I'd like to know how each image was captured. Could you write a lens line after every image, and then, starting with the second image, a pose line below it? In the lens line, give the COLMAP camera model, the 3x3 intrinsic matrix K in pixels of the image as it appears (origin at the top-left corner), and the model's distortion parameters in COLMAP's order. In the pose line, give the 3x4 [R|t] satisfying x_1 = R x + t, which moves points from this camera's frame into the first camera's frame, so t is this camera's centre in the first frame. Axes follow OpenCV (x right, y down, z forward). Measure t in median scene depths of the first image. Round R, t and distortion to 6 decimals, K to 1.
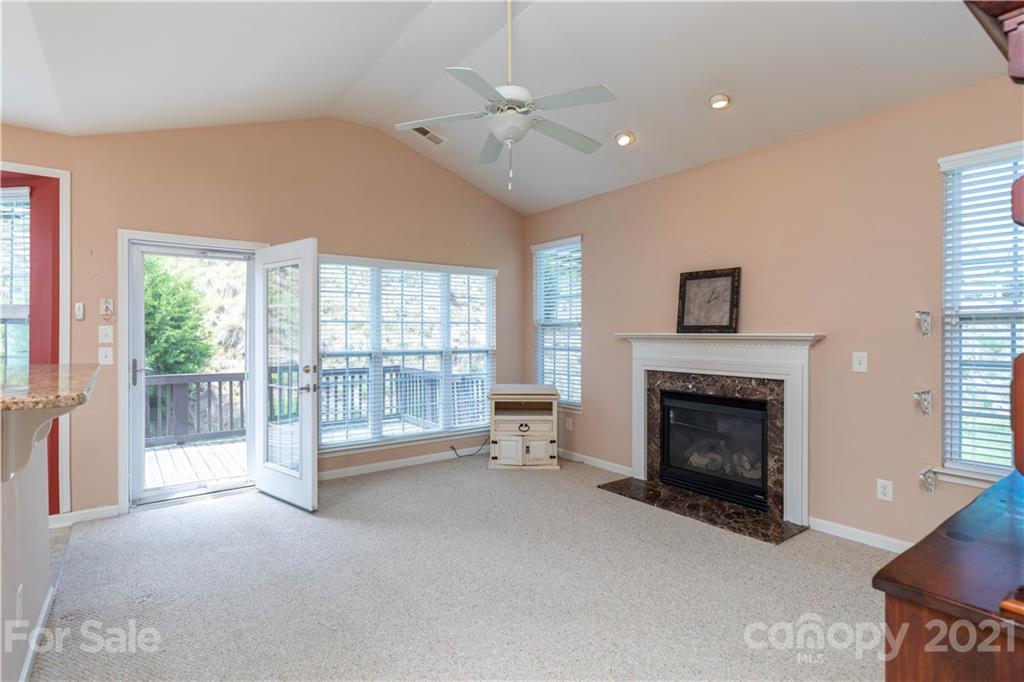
lens RADIAL K [[507.8, 0, 514.2], [0, 507.8, 331.8], [0, 0, 1]] dist [-0.000512, 0.000202]
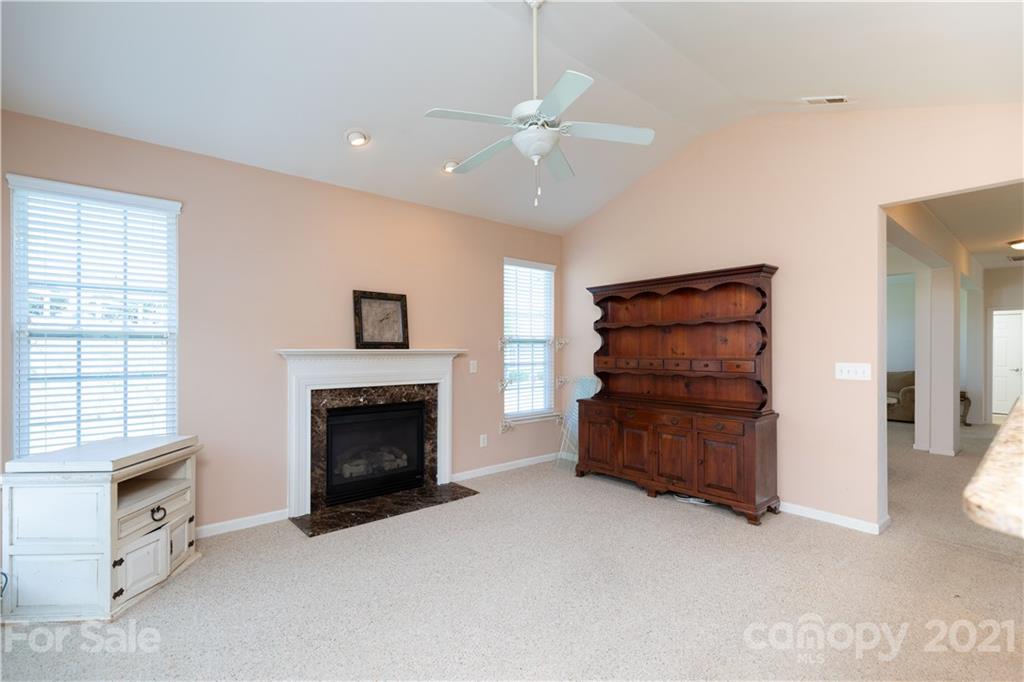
lens RADIAL K [[466.2, 0, 495.1], [0, 466.2, 345.1], [0, 0, 1]] dist [-0.000827, -0.000127]
pose [[-0.048794, 0.008132, 0.998776, -0.639702], [-0.003687, 0.999959, -0.008322, 0.001434], [-0.998802, -0.004089, -0.048762, 0.785067]]
